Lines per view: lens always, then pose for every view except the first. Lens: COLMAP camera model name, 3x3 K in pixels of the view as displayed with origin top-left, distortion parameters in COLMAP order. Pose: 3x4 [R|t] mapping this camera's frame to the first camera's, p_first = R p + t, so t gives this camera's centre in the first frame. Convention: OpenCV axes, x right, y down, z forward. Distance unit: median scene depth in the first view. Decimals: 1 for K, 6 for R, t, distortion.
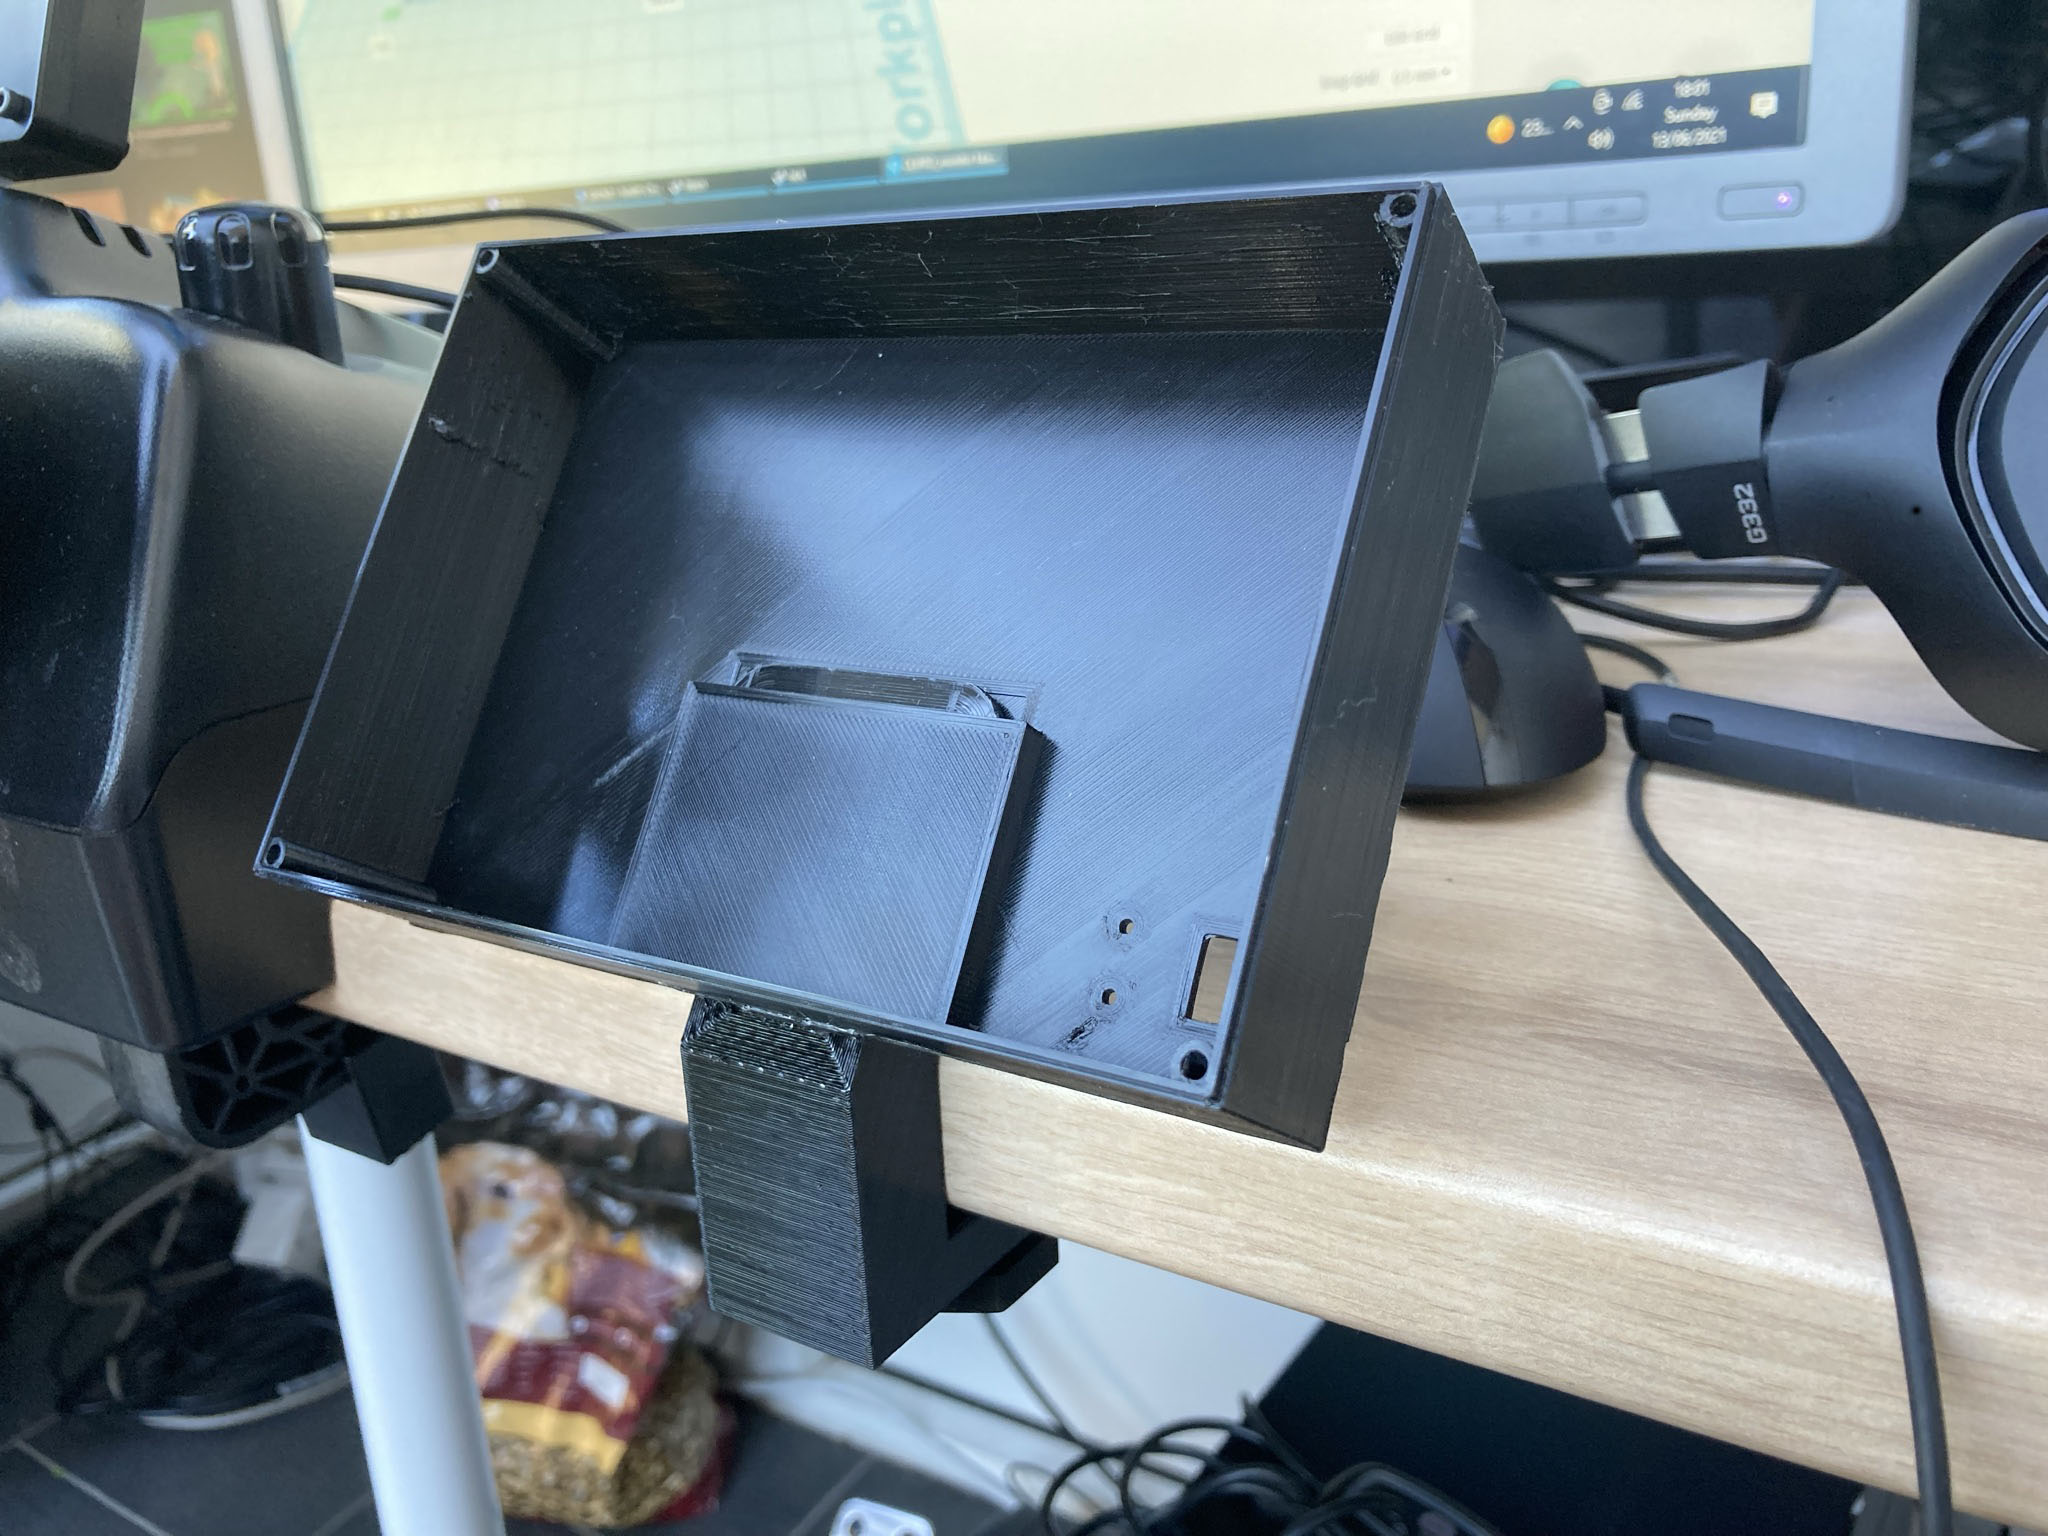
lens RADIAL K [[1751.8, 0, 1014.5], [0, 1751.8, 767.9], [0, 0, 1]] dist [-0.038761, 0.050033]
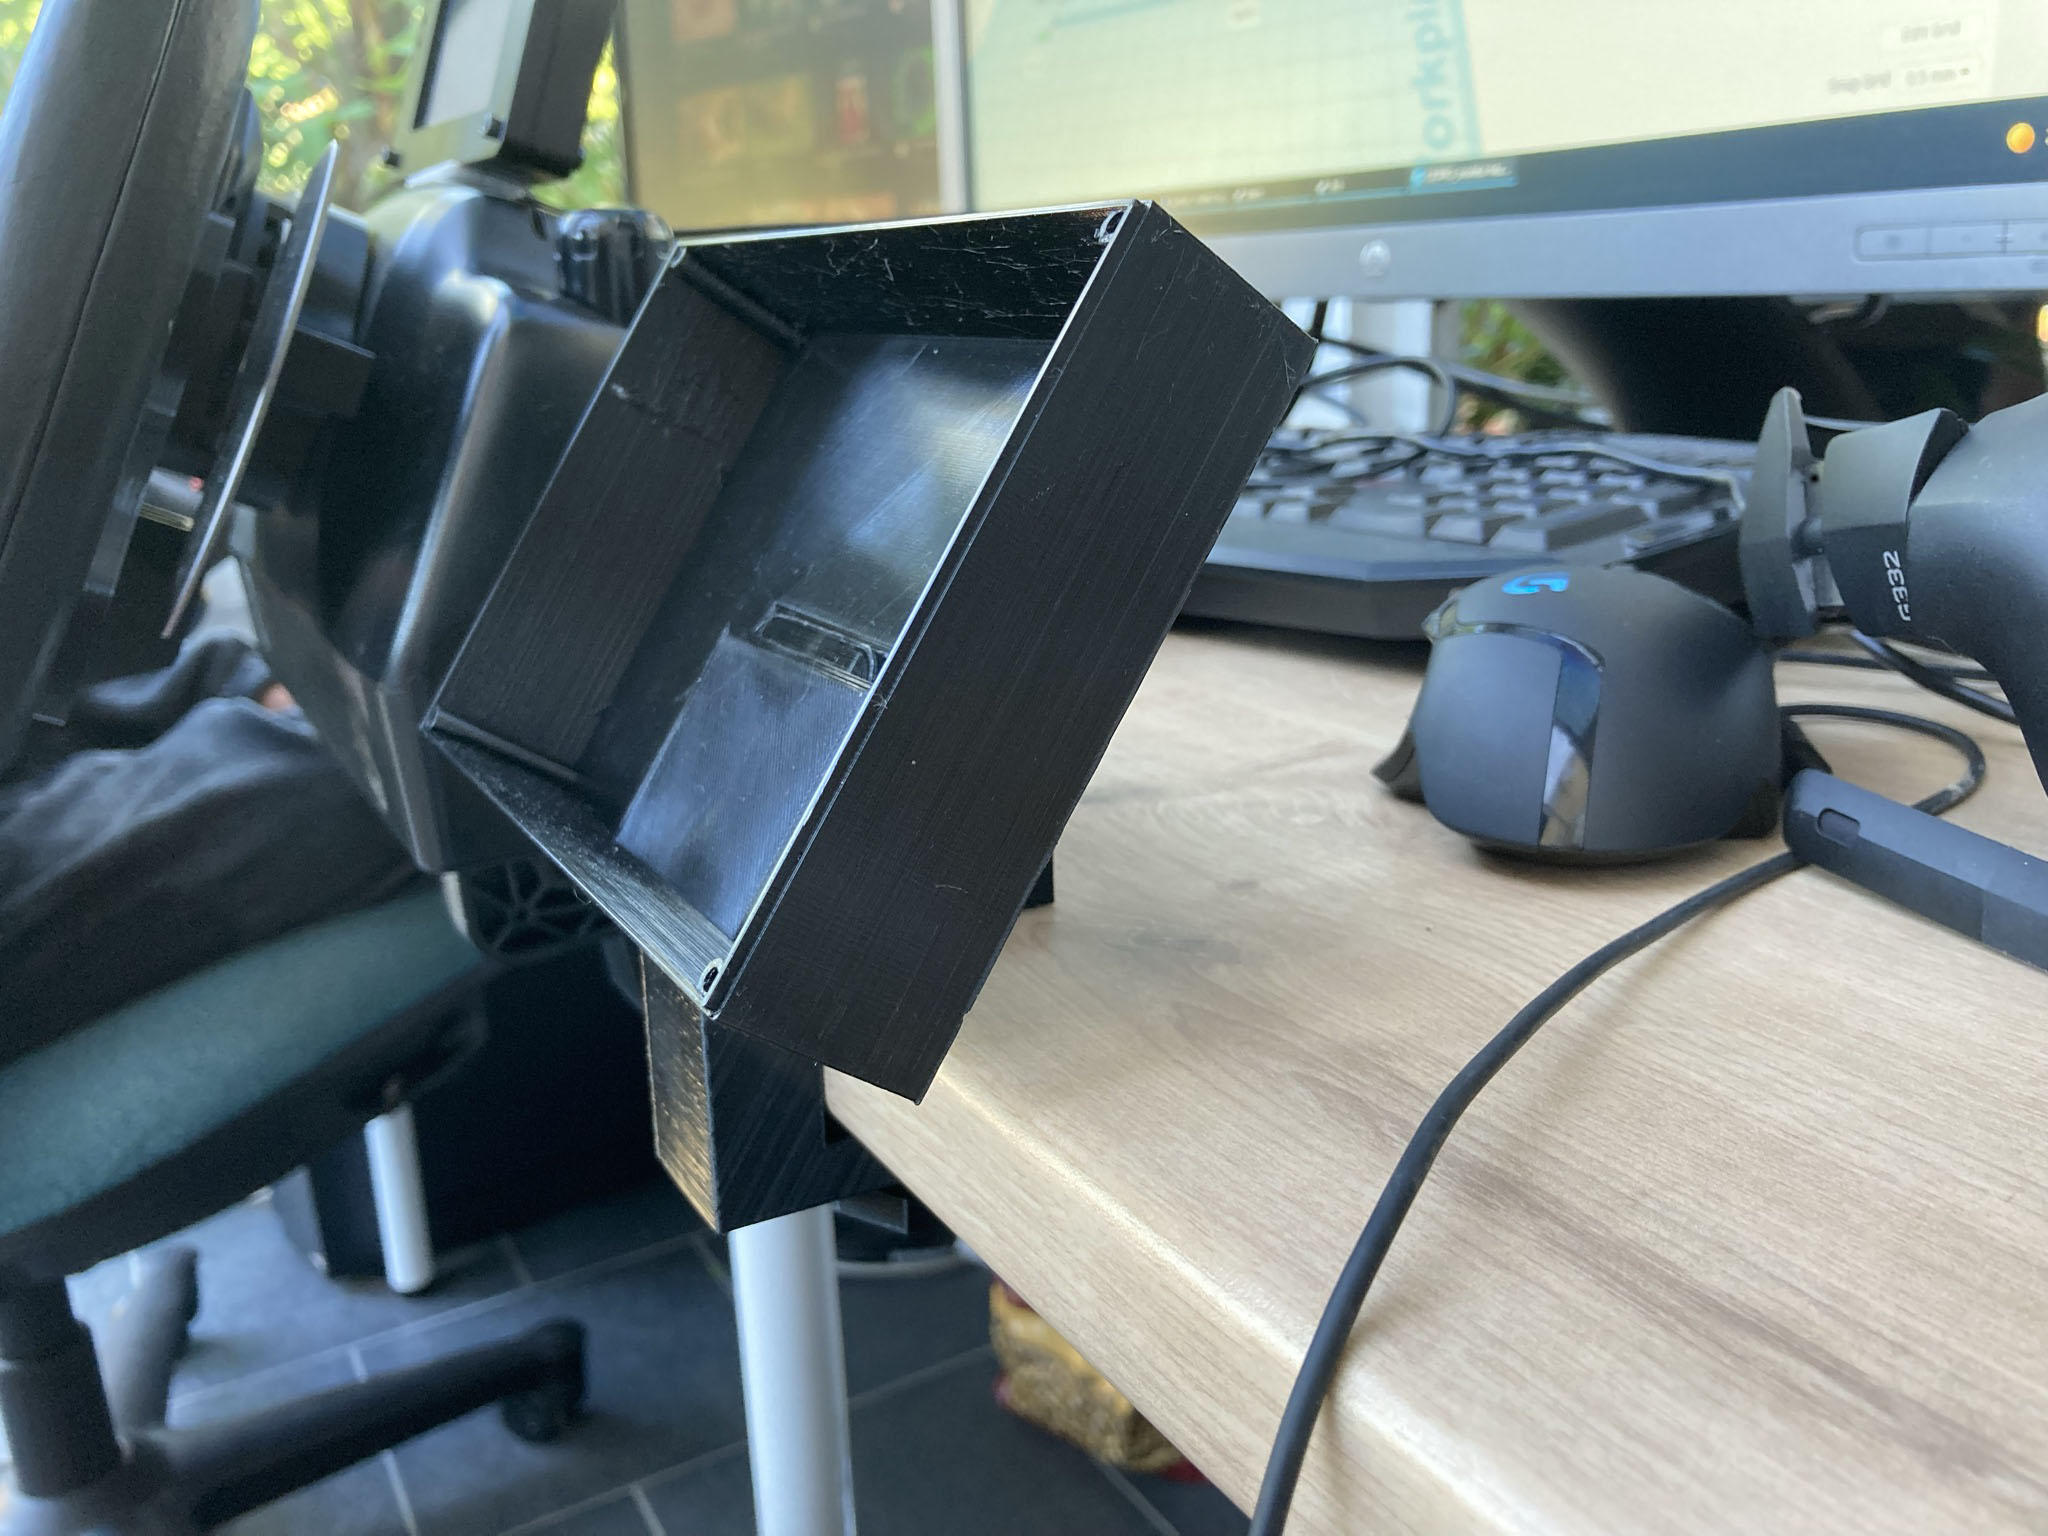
lens RADIAL K [[1751.8, 0, 1014.5], [0, 1751.8, 767.9], [0, 0, 1]] dist [-0.038761, 0.050033]
pose [[0.884135, 0.152631, -0.441597, 0.387252], [-0.154069, 0.987514, 0.032853, -0.016297], [0.441098, 0.038990, 0.896612, 0.034939]]
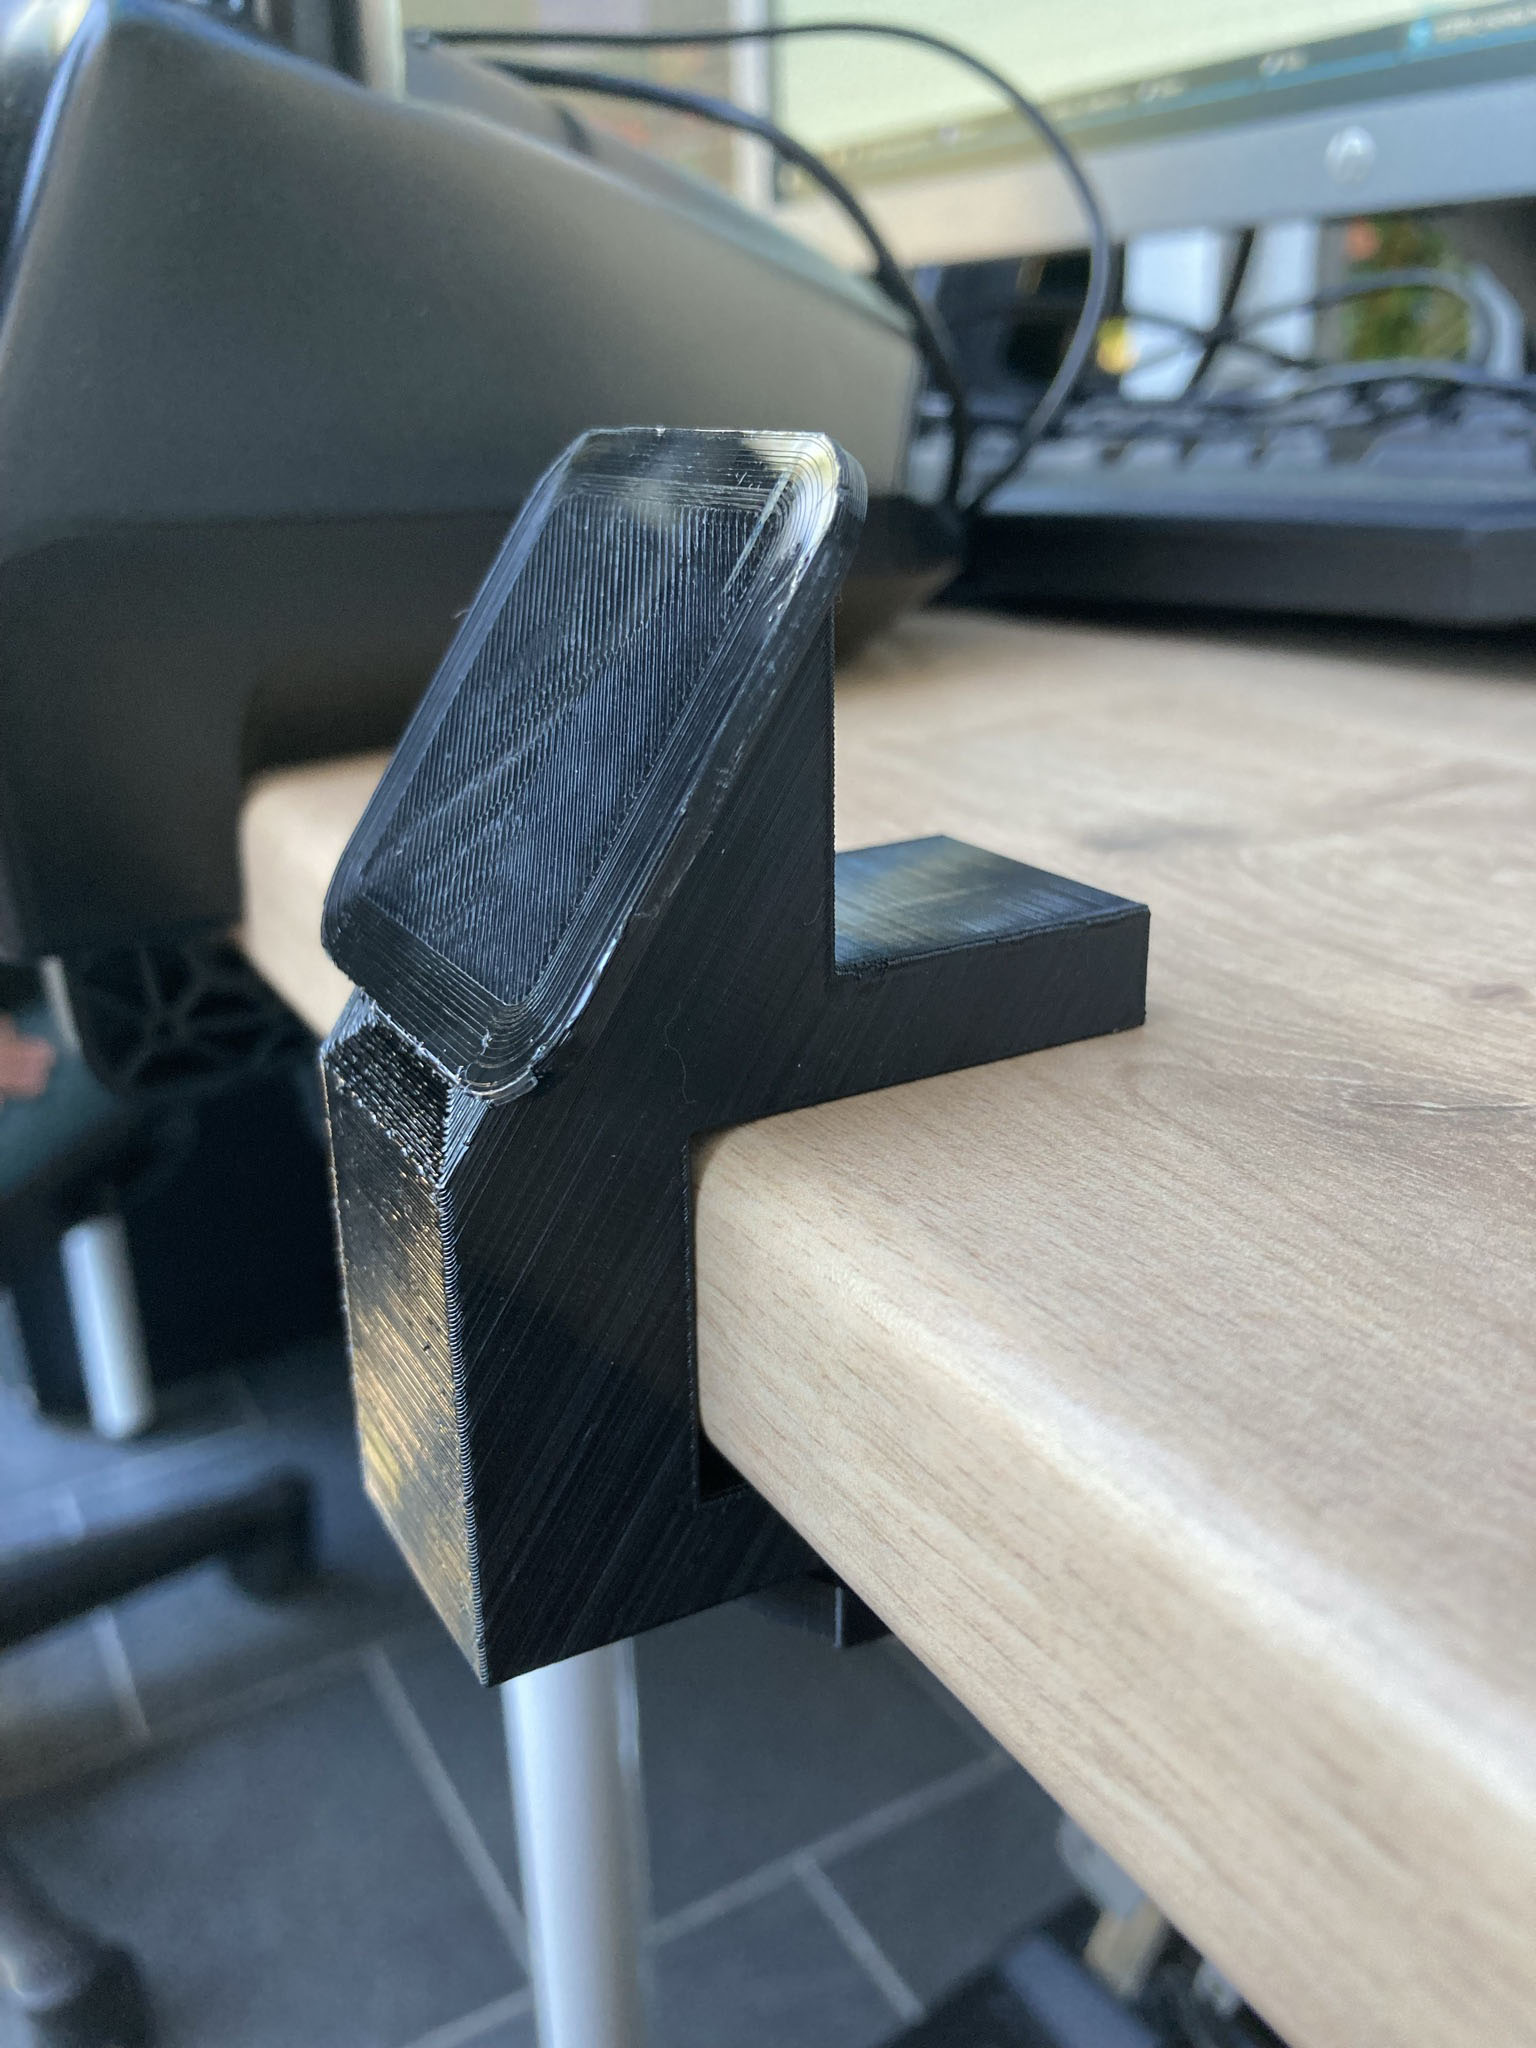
lens RADIAL K [[1751.8, 0, 837.2], [0, 1751.8, 1051.1], [0, 0, 1]] dist [-0.038761, 0.050033]
pose [[0.900948, 0.203737, -0.383123, 0.135726], [-0.168538, 0.977903, 0.123696, 0.039721], [0.399858, -0.046873, 0.915378, 0.384094]]
